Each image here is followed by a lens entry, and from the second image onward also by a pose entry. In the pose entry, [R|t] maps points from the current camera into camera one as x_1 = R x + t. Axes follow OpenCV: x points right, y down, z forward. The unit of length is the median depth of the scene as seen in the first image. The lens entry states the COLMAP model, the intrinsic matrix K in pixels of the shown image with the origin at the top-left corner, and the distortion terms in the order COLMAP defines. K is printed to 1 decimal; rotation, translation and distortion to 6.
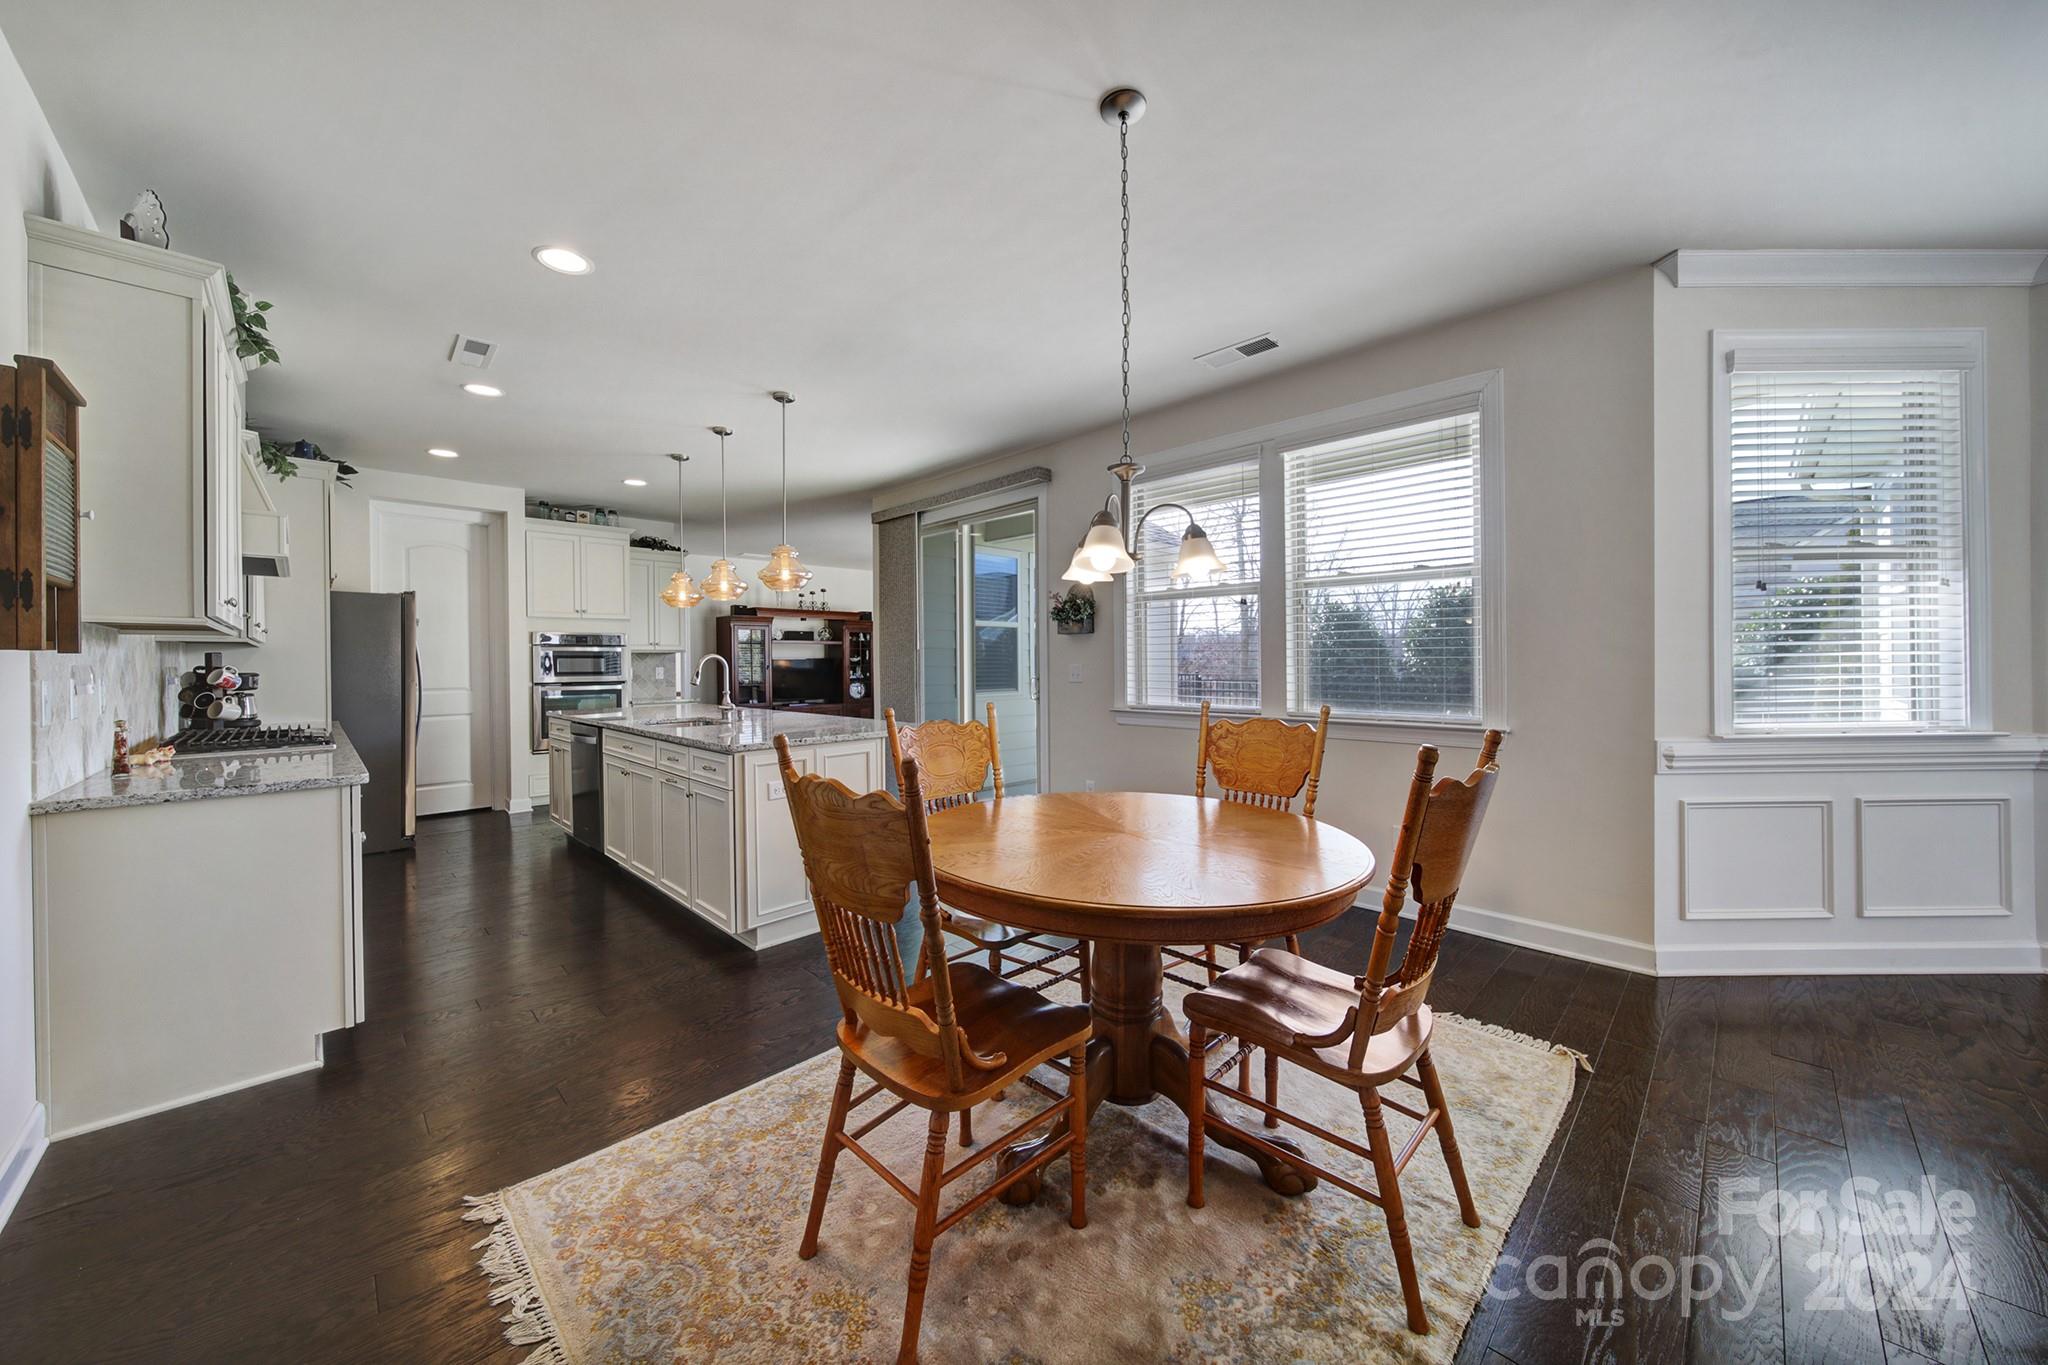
lens RADIAL K [[727.2, 0, 1018.8], [0, 727.2, 670.6], [0, 0, 1]] dist [0.001123, -0.000723]
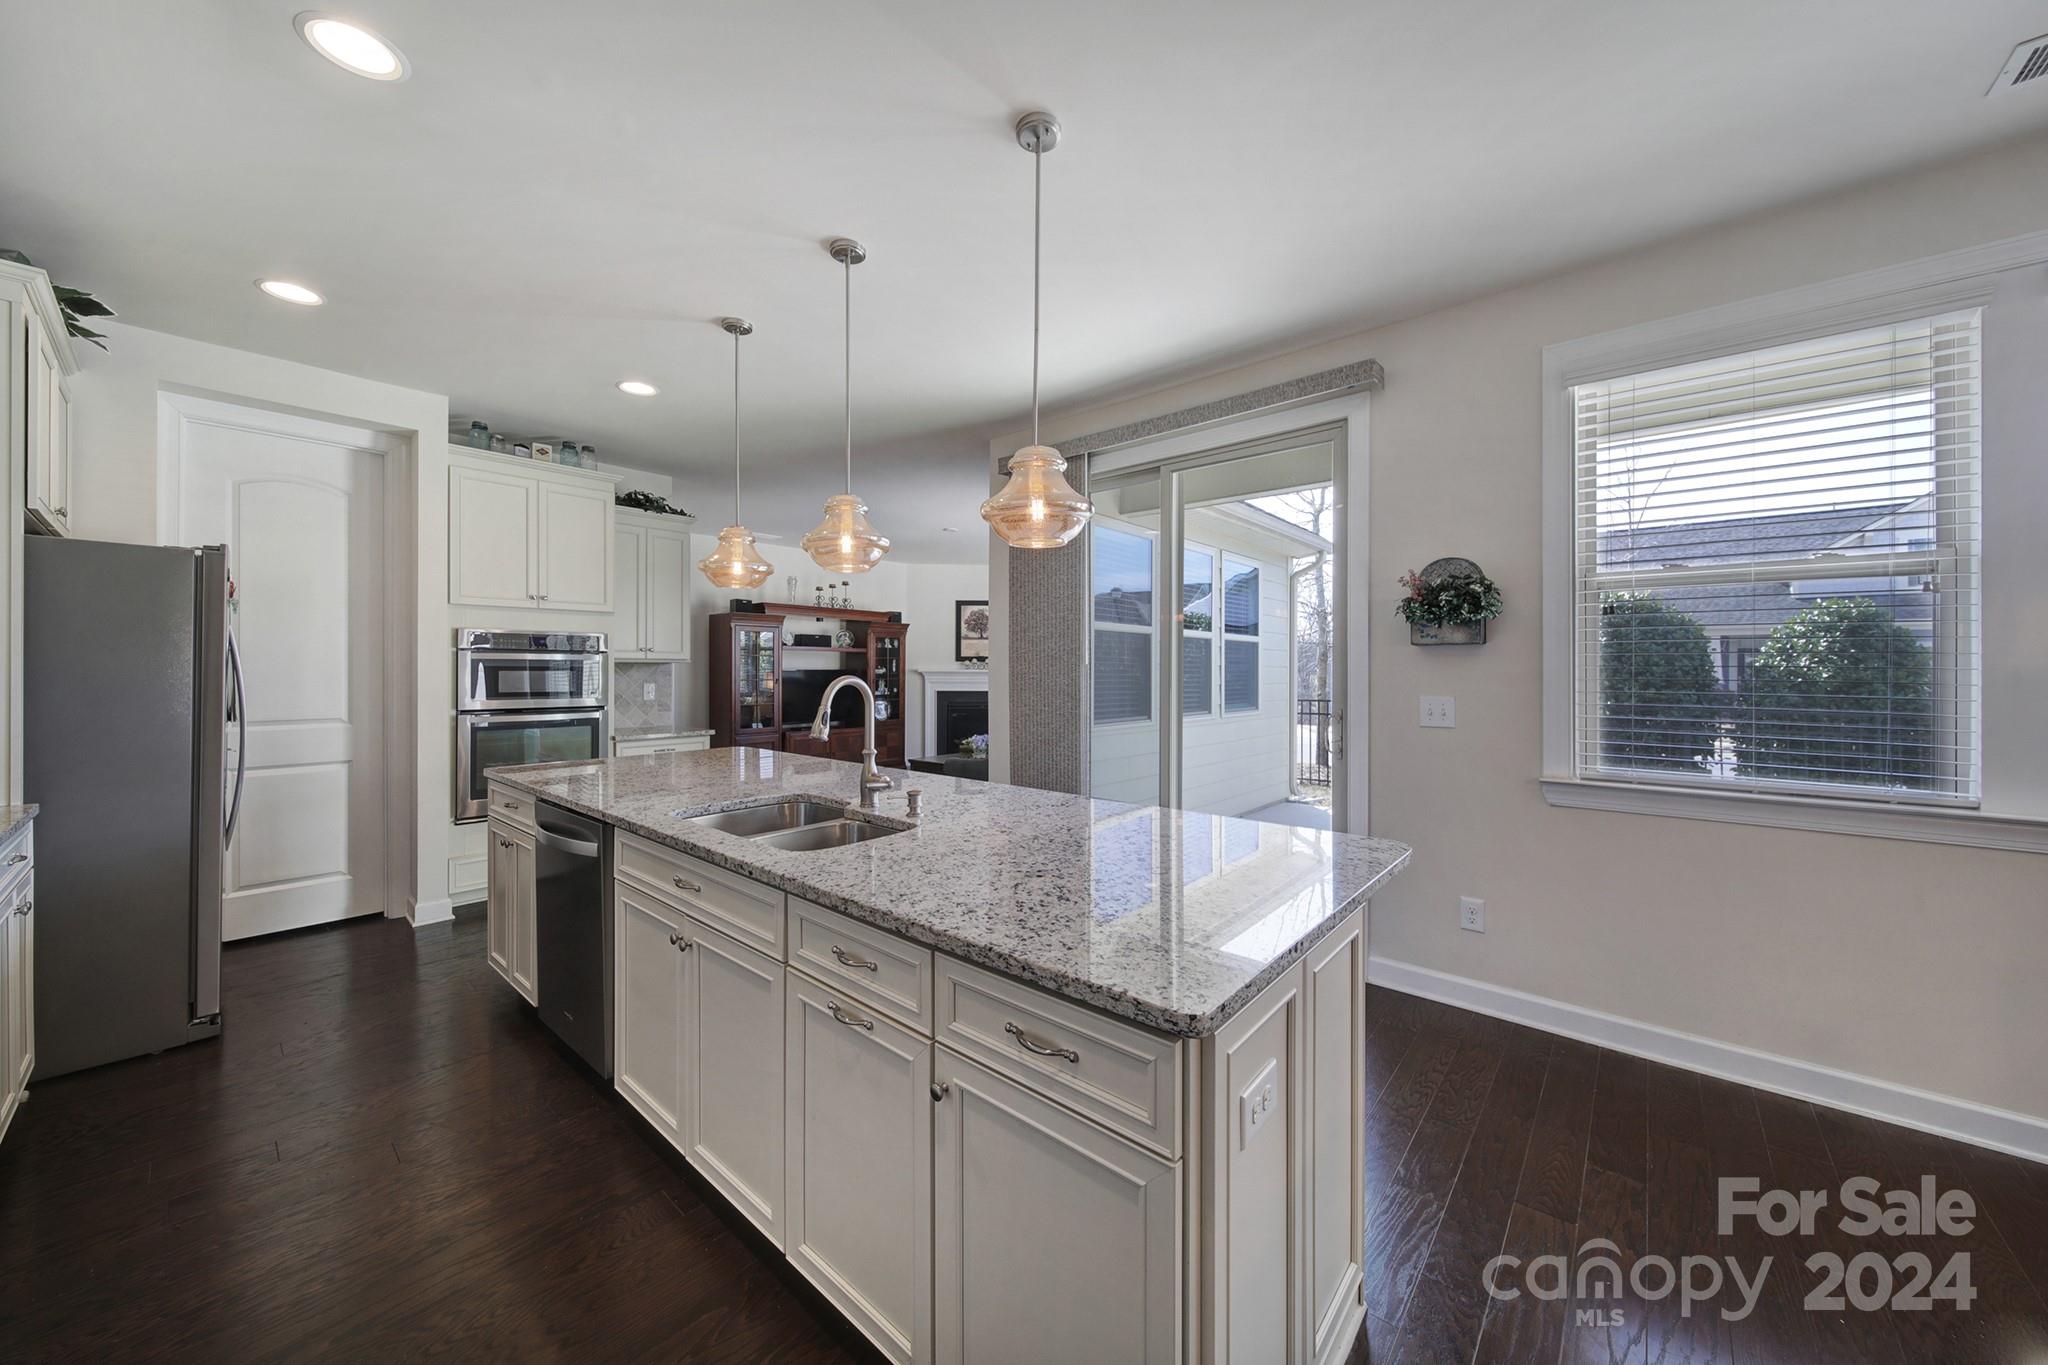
lens RADIAL K [[727.2, 0, 1016.8], [0, 727.2, 673.6], [0, 0, 1]] dist [0.001123, -0.000723]
pose [[0.997289, 0.011069, 0.072747, -0.221838], [-0.010594, 0.999920, -0.006912, -0.014564], [-0.072818, 0.006122, 0.997326, 0.323251]]
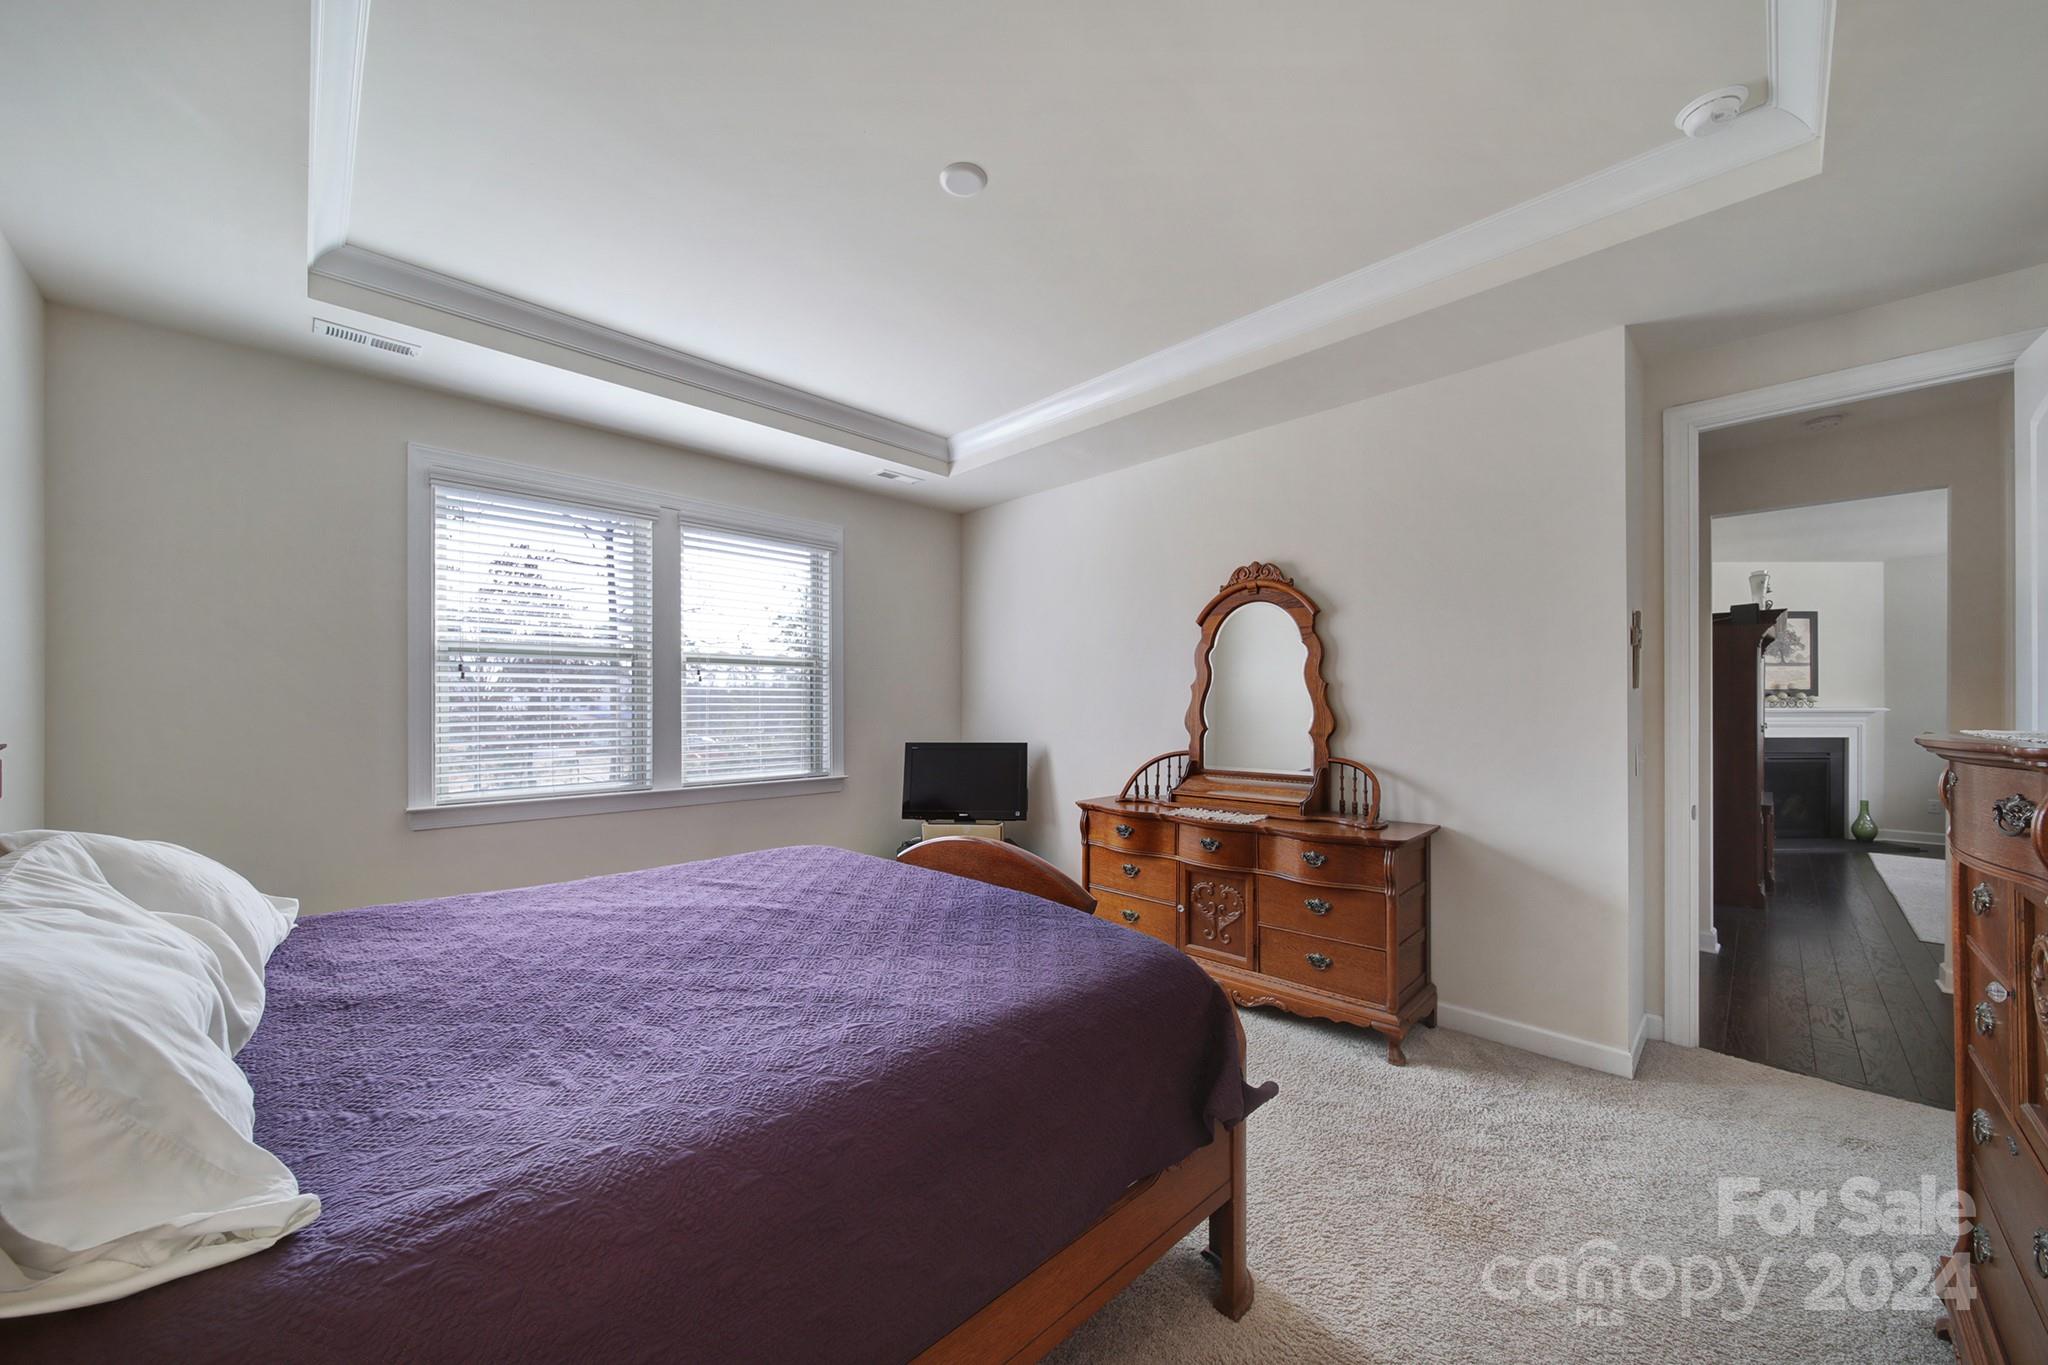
lens RADIAL K [[727.2, 0, 1015.4], [0, 727.2, 720.8], [0, 0, 1]] dist [0.001123, -0.000723]
pose [[0.999990, 0.001619, 0.004049, -1.295613], [-0.001587, 0.999966, -0.008034, -0.003448], [-0.004062, 0.008027, 0.999960, 0.744828]]
